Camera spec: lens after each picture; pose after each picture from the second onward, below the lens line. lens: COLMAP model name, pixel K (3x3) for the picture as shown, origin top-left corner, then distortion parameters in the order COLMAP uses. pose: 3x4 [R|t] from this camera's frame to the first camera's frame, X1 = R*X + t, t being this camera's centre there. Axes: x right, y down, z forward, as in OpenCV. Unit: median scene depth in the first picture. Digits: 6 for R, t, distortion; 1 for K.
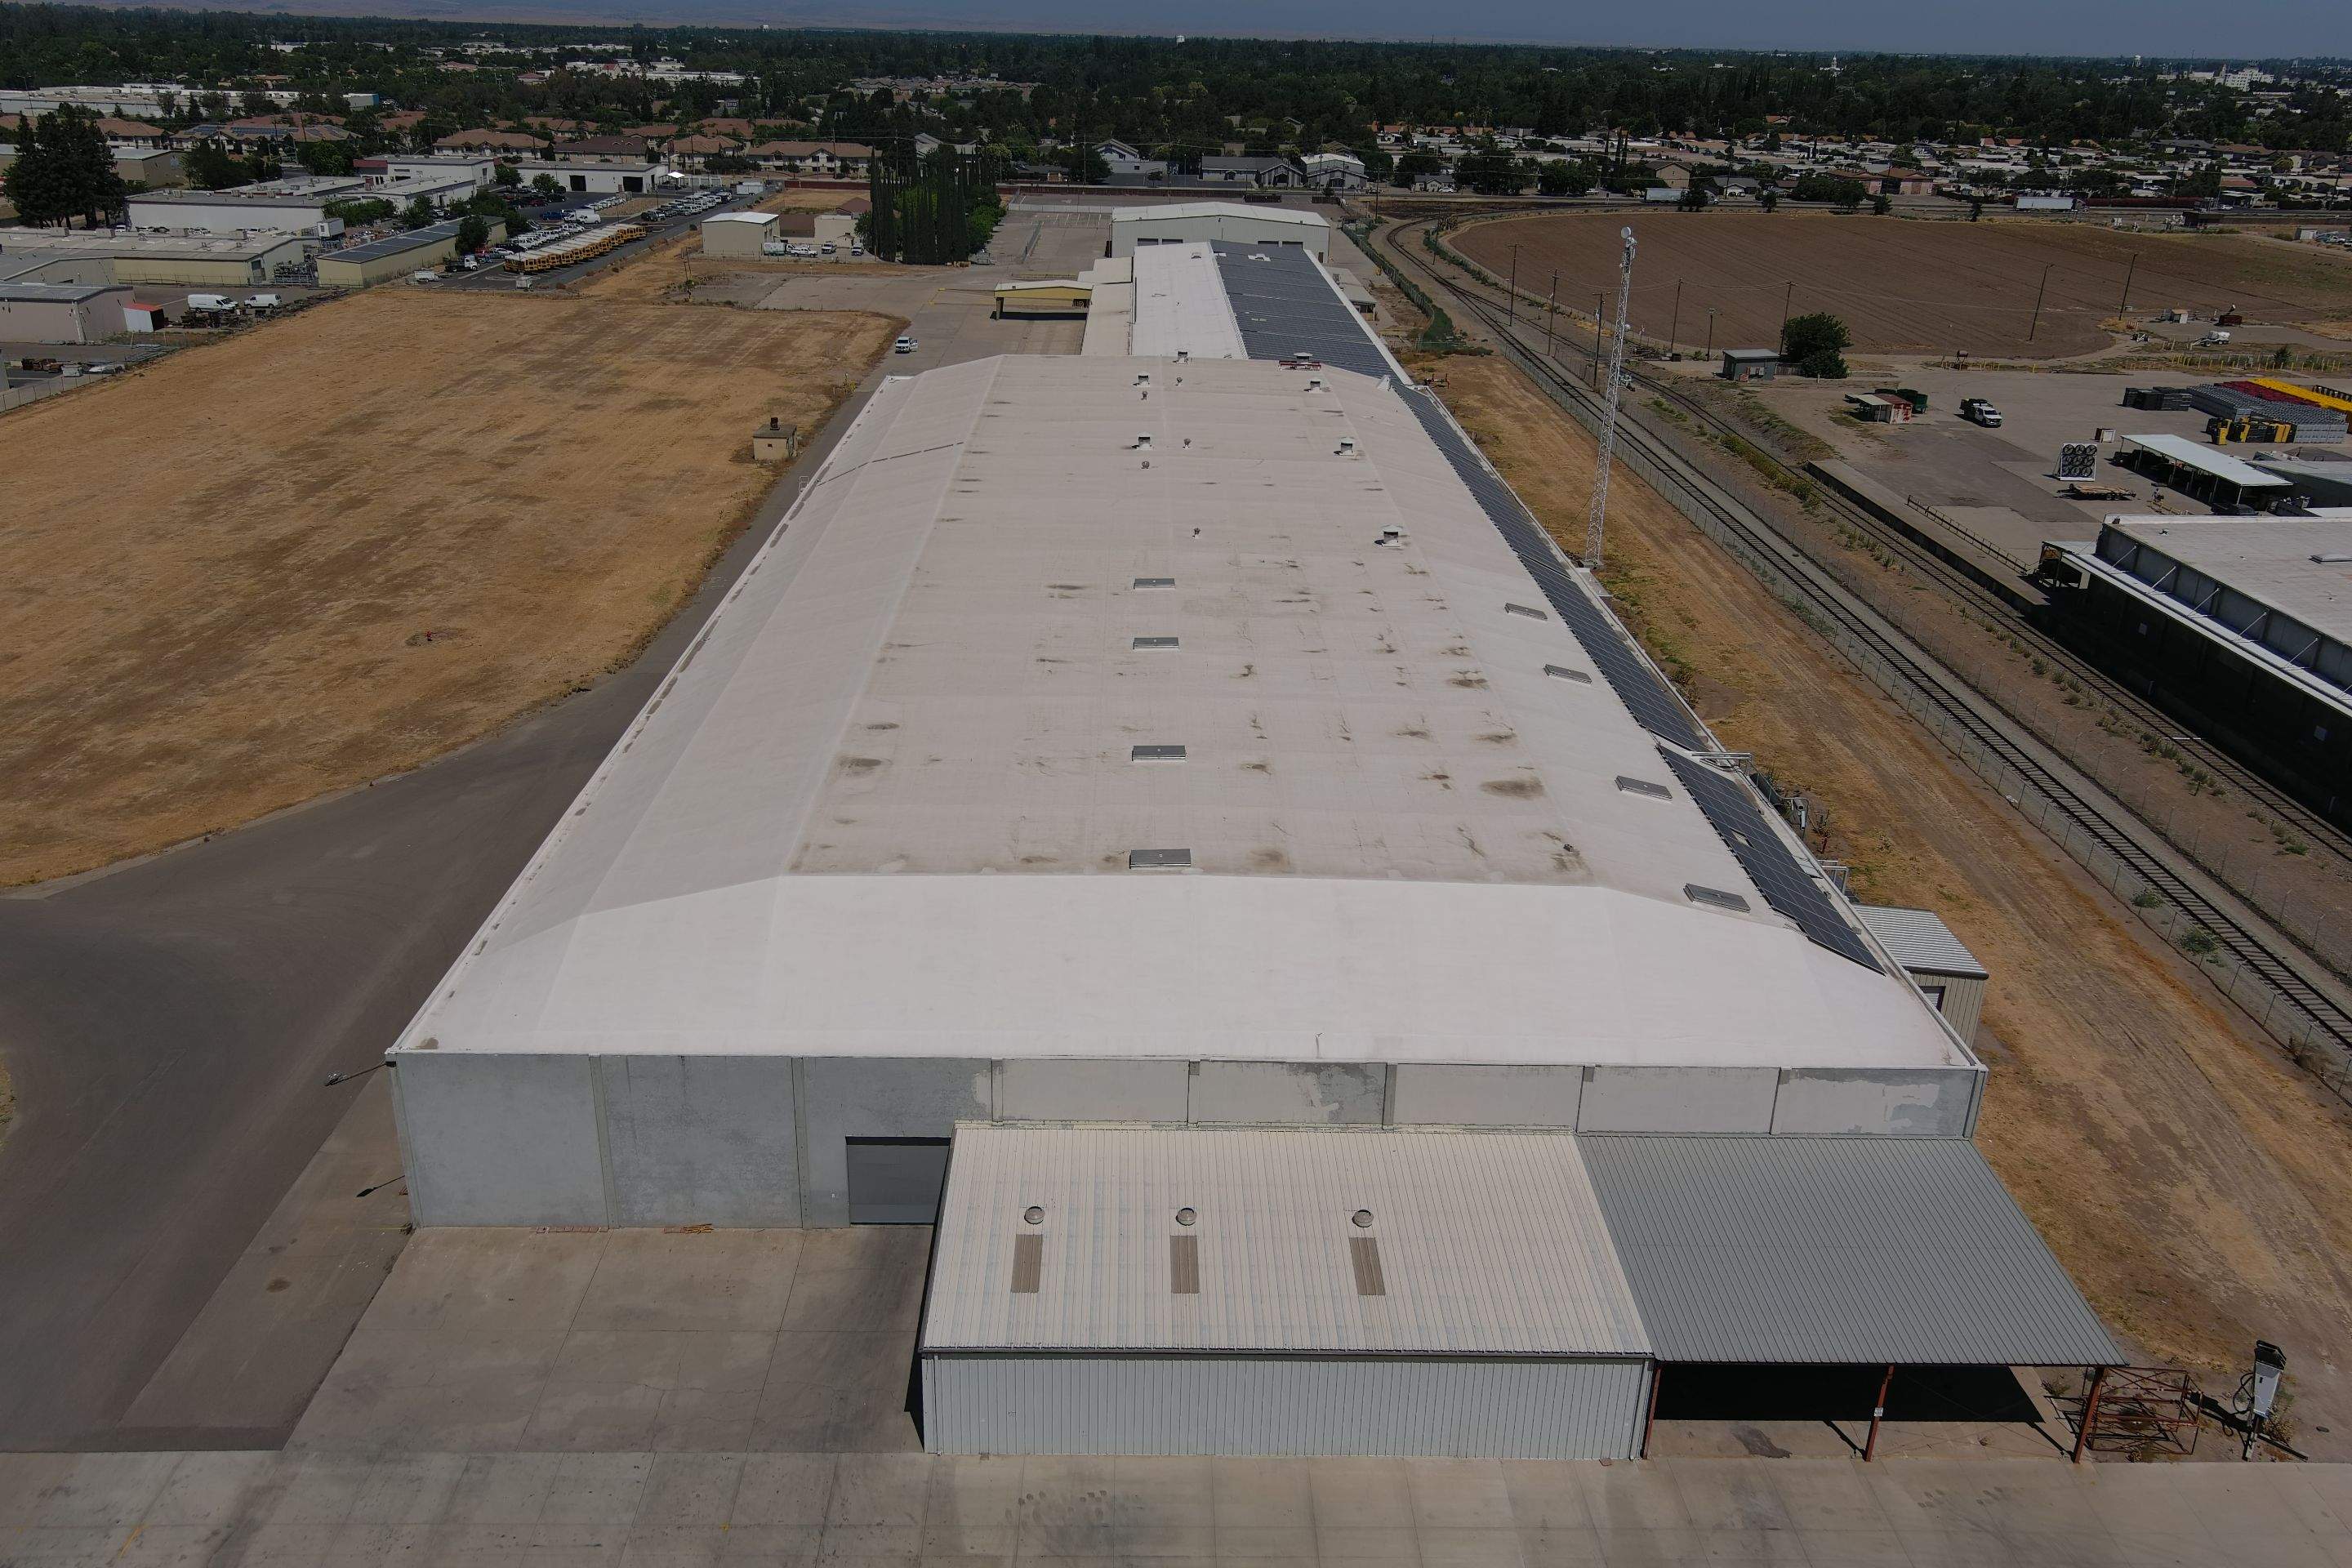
lens RADIAL K [[1817.9, 0, 1171.9], [0, 1817.9, 781.4], [0, 0, 1]] dist [0.012347, -0.009014]
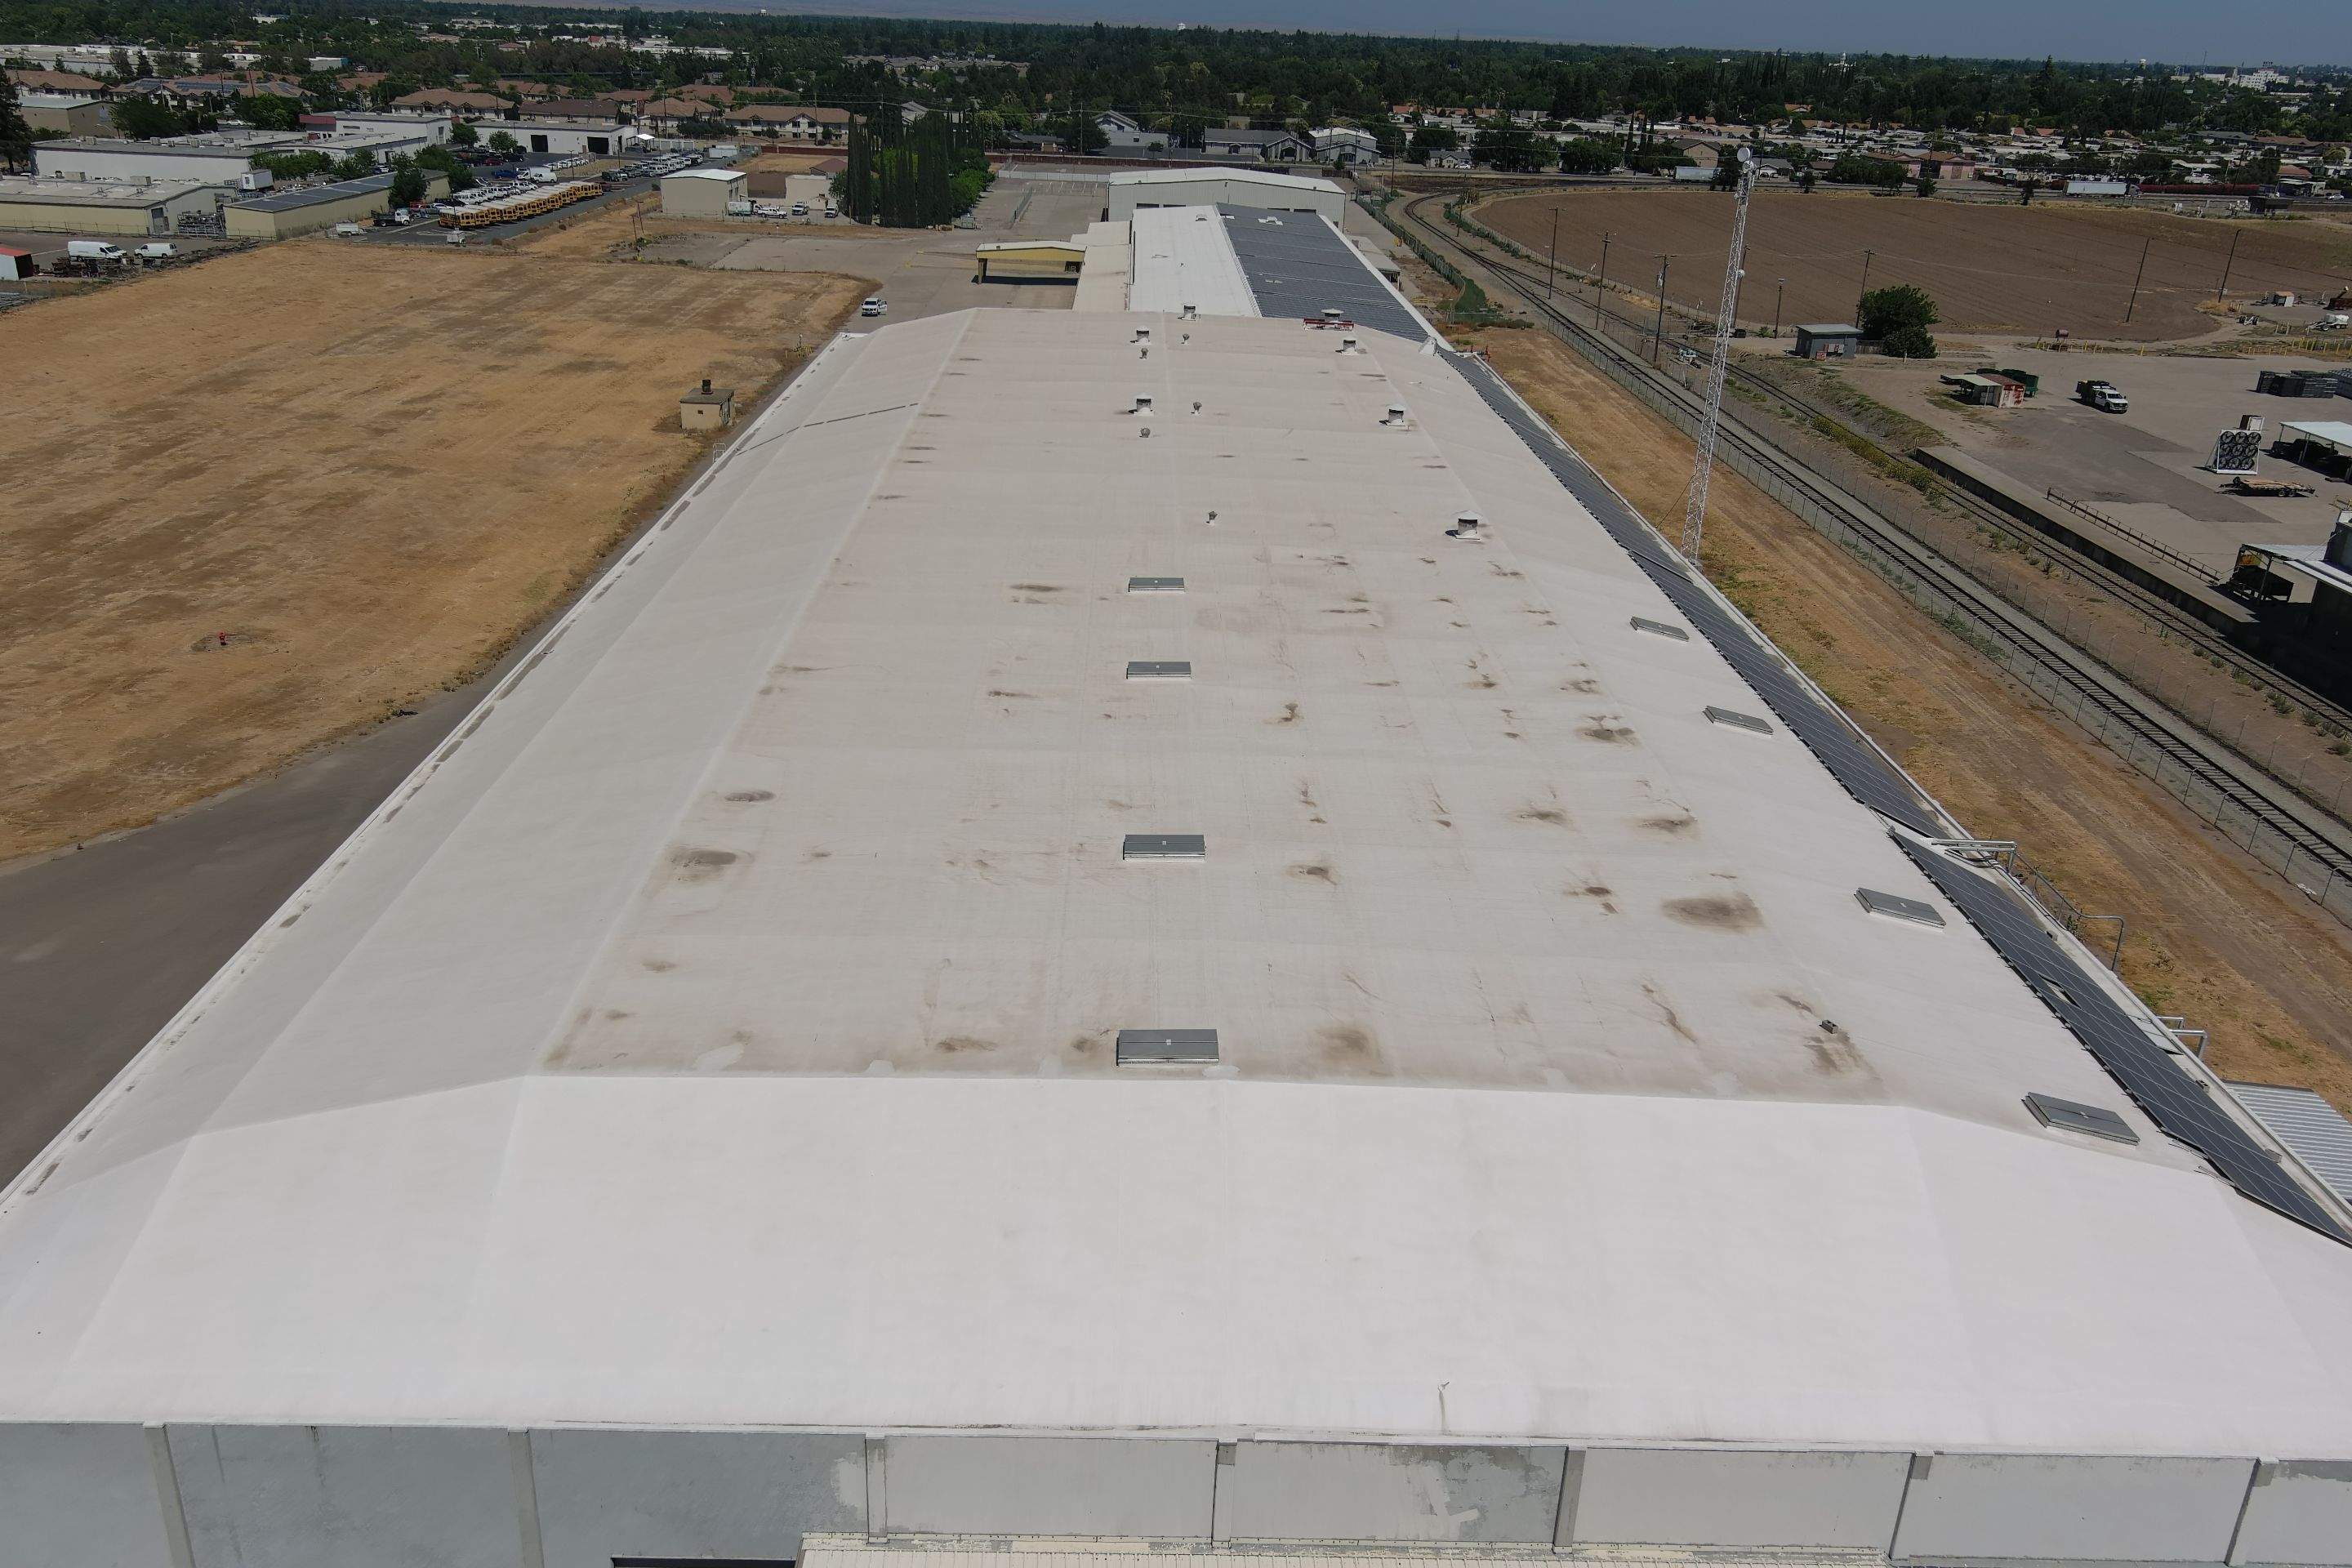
lens RADIAL K [[1817.9, 0, 1173.5], [0, 1817.9, 782.9], [0, 0, 1]] dist [0.012347, -0.009014]
pose [[0.999912, 0.012012, 0.005558, -0.003706], [-0.012033, 0.999920, 0.003875, -0.020059], [-0.005511, -0.003942, 0.999977, 0.167366]]
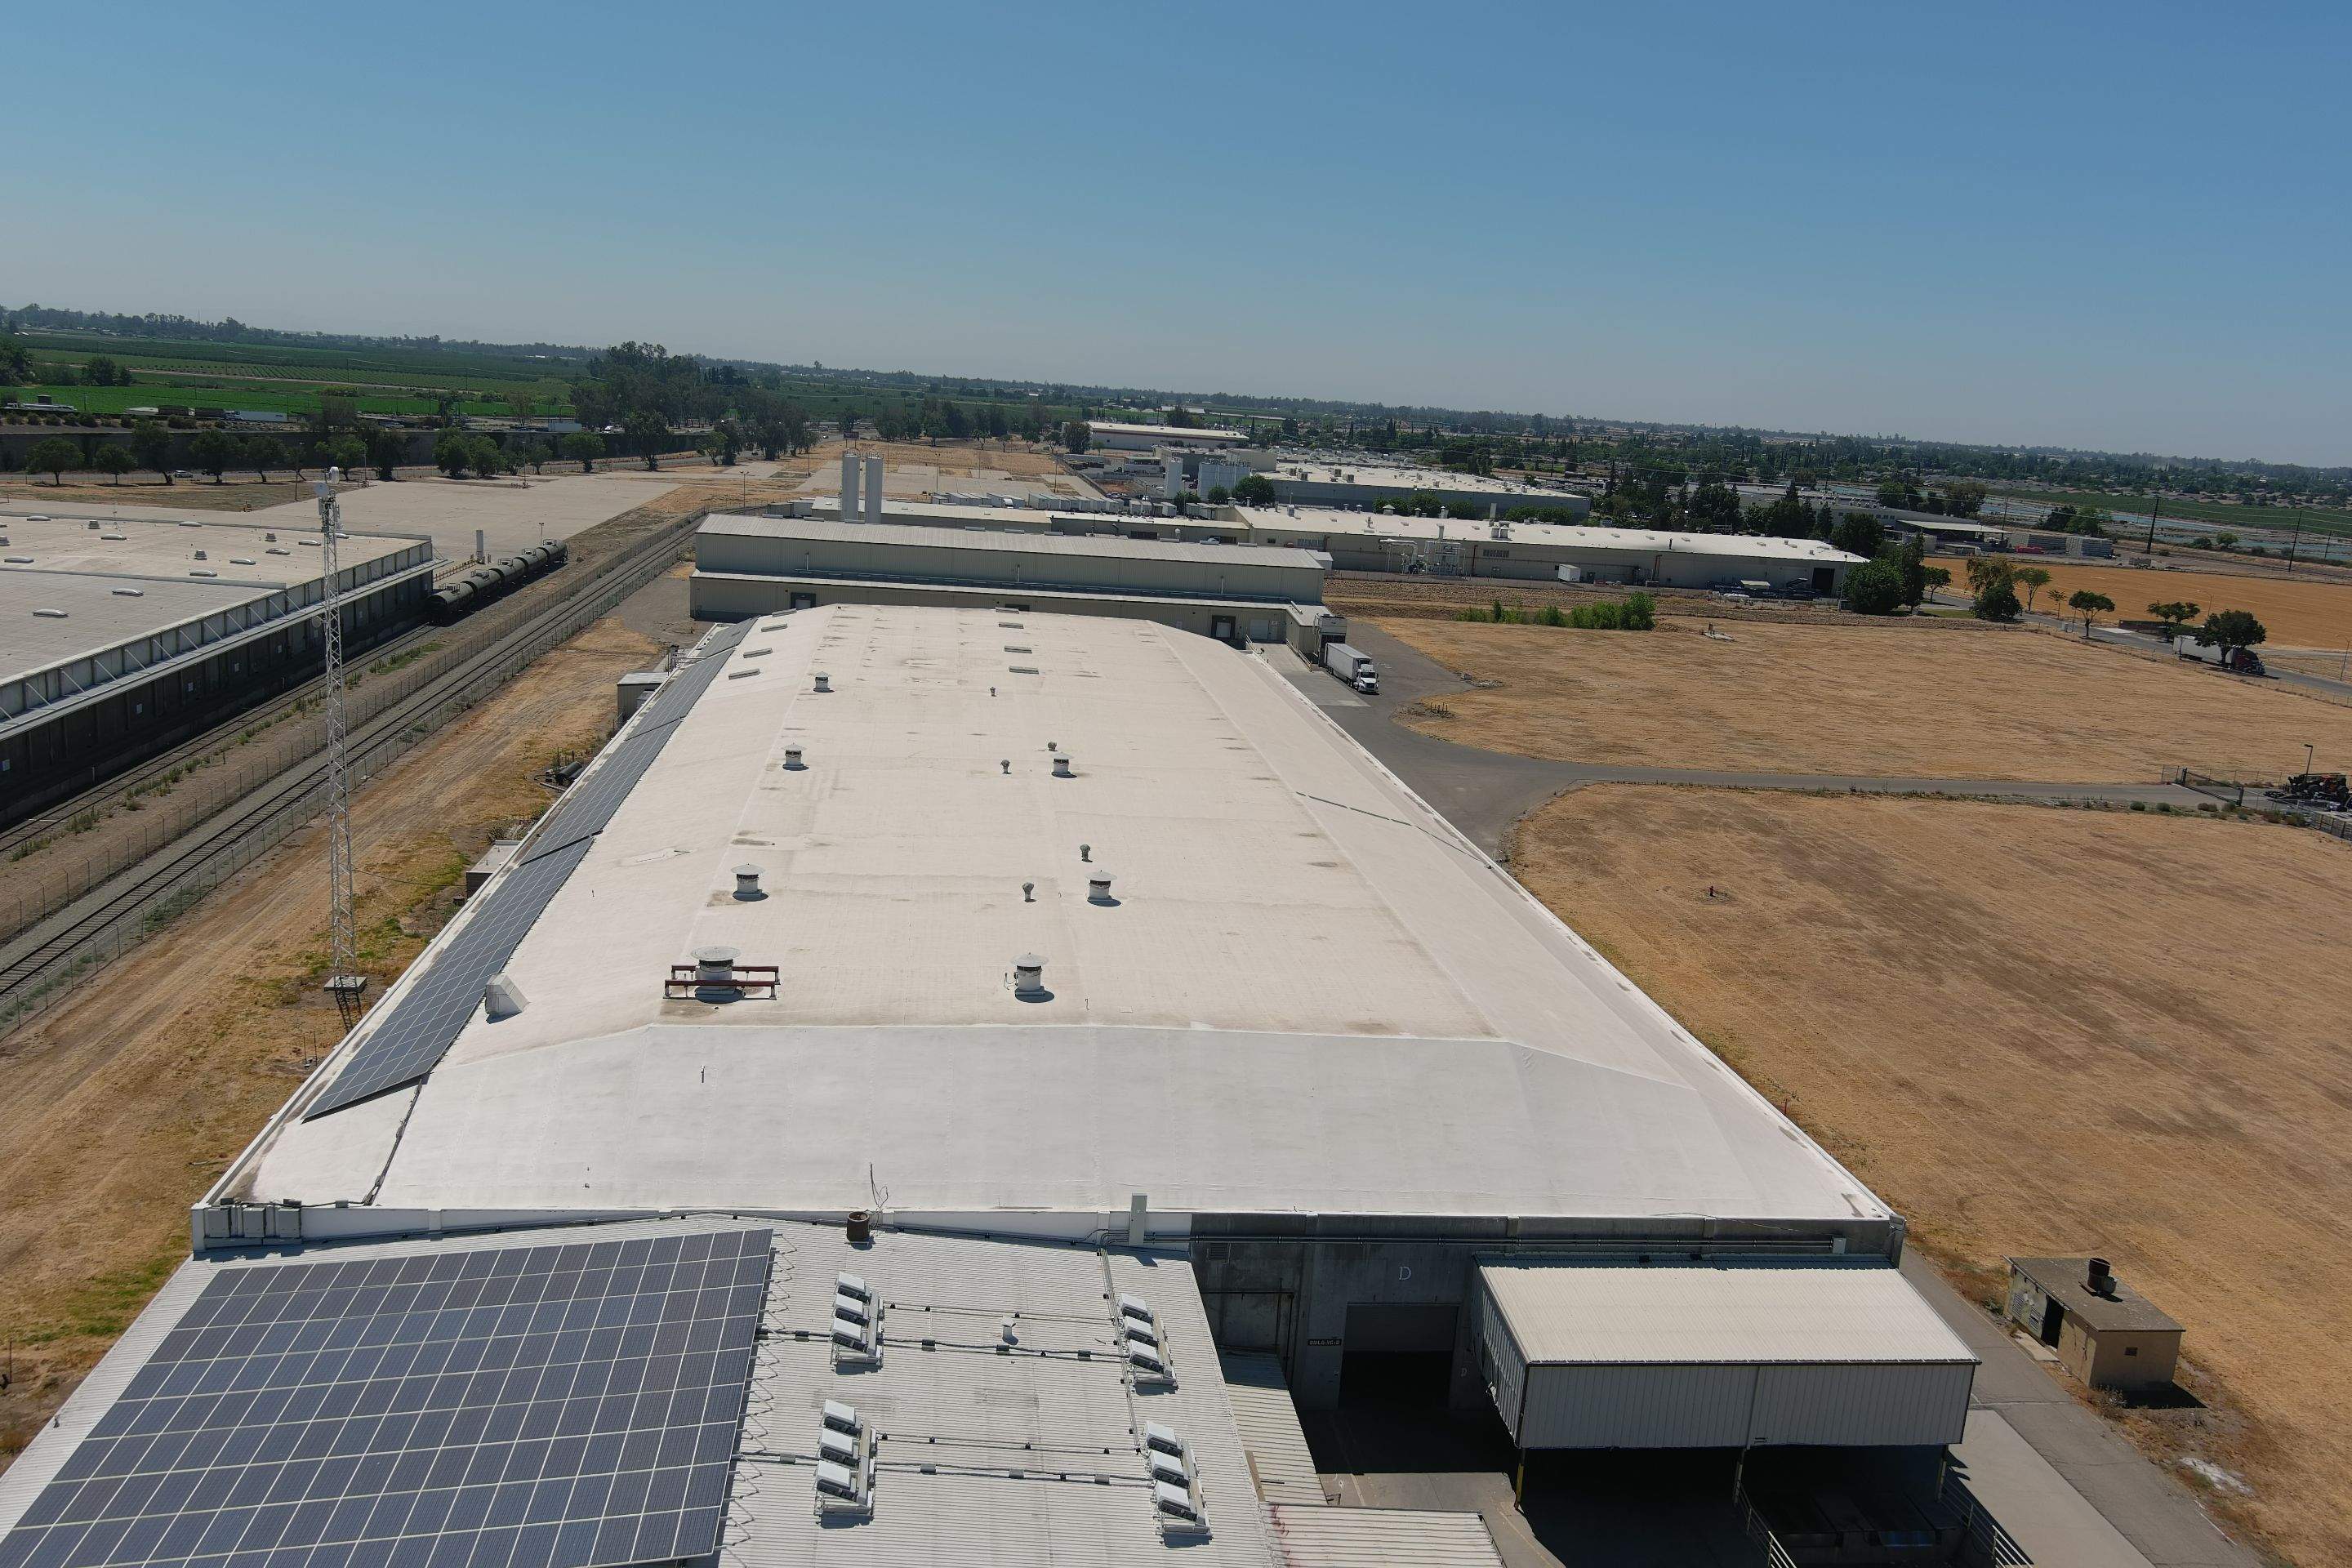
lens RADIAL K [[1817.9, 0, 1182.5], [0, 1817.9, 781.8], [0, 0, 1]] dist [0.012347, -0.009014]
pose [[-0.989300, -0.062505, -0.131829, 0.029386], [-0.126311, 0.819142, 0.559510, -0.524225], [0.073015, 0.570175, -0.818272, 1.385416]]
